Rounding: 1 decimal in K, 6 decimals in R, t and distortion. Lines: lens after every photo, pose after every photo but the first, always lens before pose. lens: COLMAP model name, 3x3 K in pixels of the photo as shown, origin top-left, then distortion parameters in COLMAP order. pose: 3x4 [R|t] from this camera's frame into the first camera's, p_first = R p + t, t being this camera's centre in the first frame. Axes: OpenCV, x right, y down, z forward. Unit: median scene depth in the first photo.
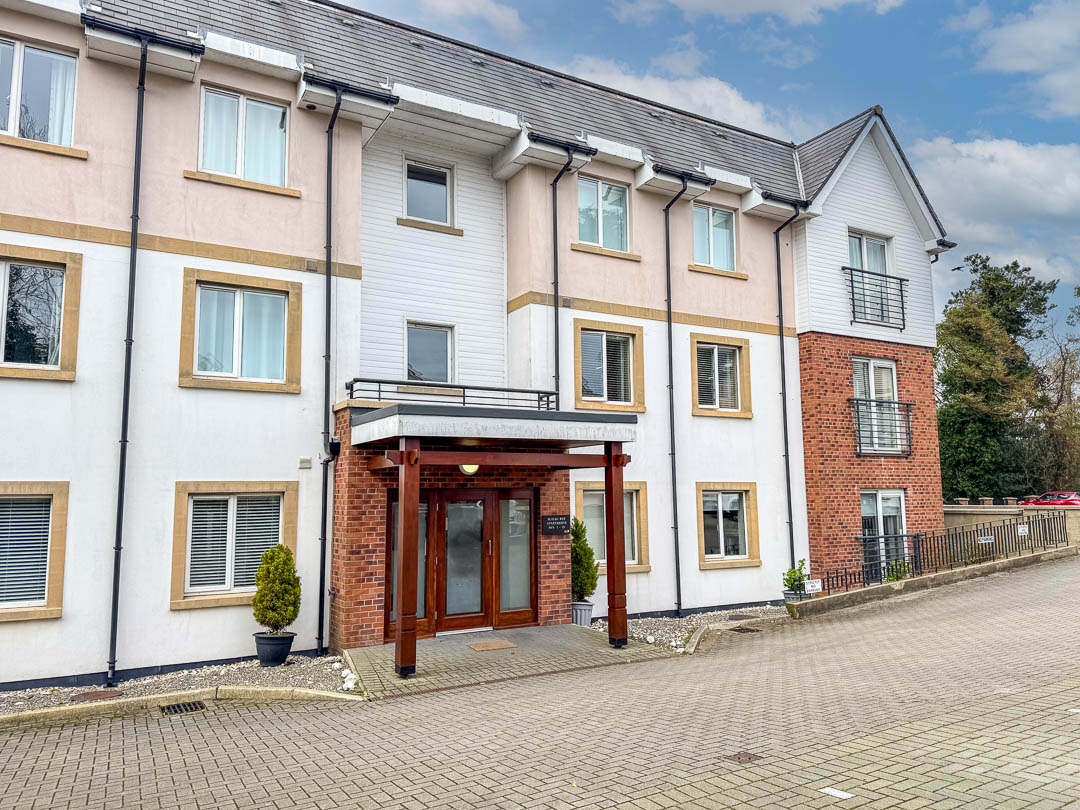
lens RADIAL K [[809.6, 0, 543.4], [0, 809.6, 404.0], [0, 0, 1]] dist [0.161335, -0.263182]
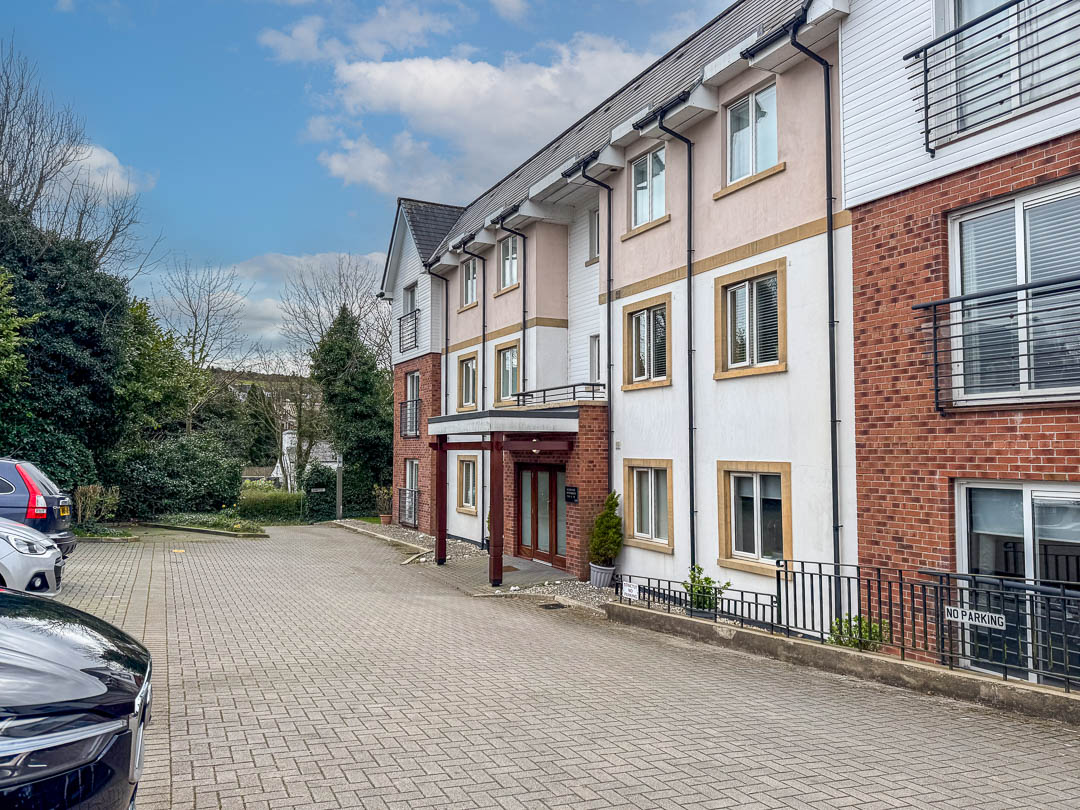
lens RADIAL K [[809.6, 0, 543.4], [0, 809.6, 404.0], [0, 0, 1]] dist [0.161335, -0.263182]
pose [[-0.094990, -0.039878, -0.994679, 0.995433], [0.121800, 0.991224, -0.051372, 0.057697], [0.987999, -0.126032, -0.089299, 0.874079]]
